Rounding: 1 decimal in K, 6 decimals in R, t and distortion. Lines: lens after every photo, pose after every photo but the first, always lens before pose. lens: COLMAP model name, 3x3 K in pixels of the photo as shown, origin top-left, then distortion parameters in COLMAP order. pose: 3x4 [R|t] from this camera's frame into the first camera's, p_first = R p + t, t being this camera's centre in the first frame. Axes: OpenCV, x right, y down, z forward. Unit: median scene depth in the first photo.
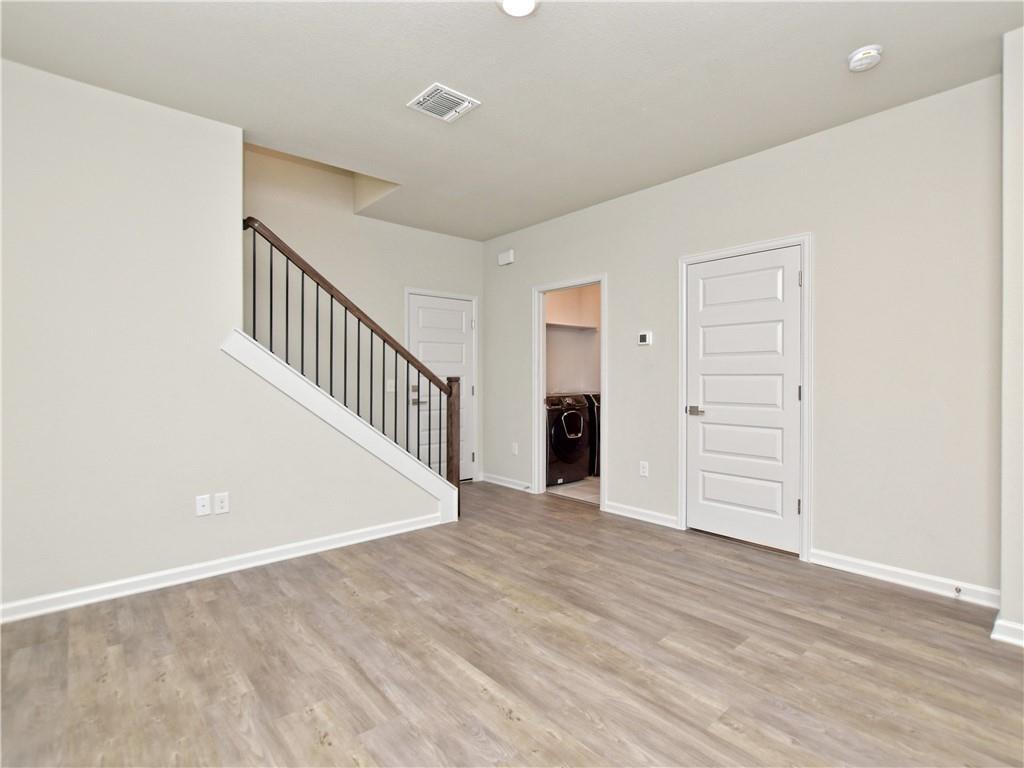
lens RADIAL K [[514.5, 0, 505.0], [0, 514.5, 380.2], [0, 0, 1]] dist [-0.019578, 0.000496]
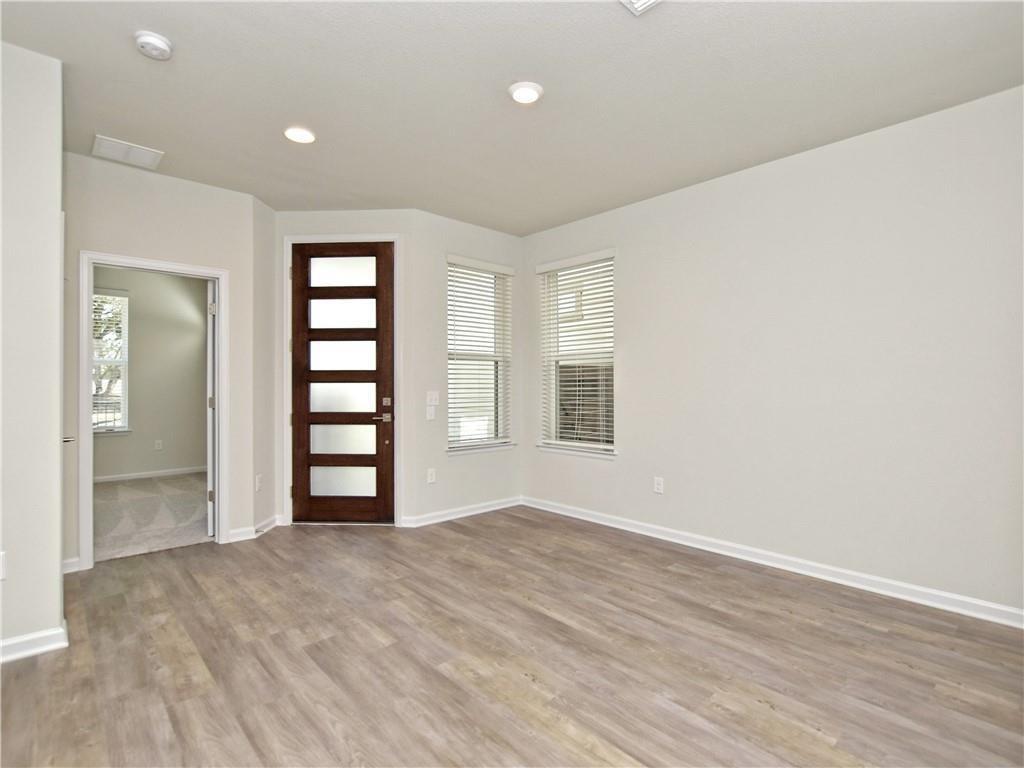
lens RADIAL K [[514.5, 0, 505.0], [0, 514.5, 380.2], [0, 0, 1]] dist [-0.019578, 0.000496]
pose [[-0.999704, 0.000339, -0.024341, 0.099909], [0.000271, 0.999996, 0.002817, -0.032939], [0.024342, 0.002810, -0.999700, 2.072458]]
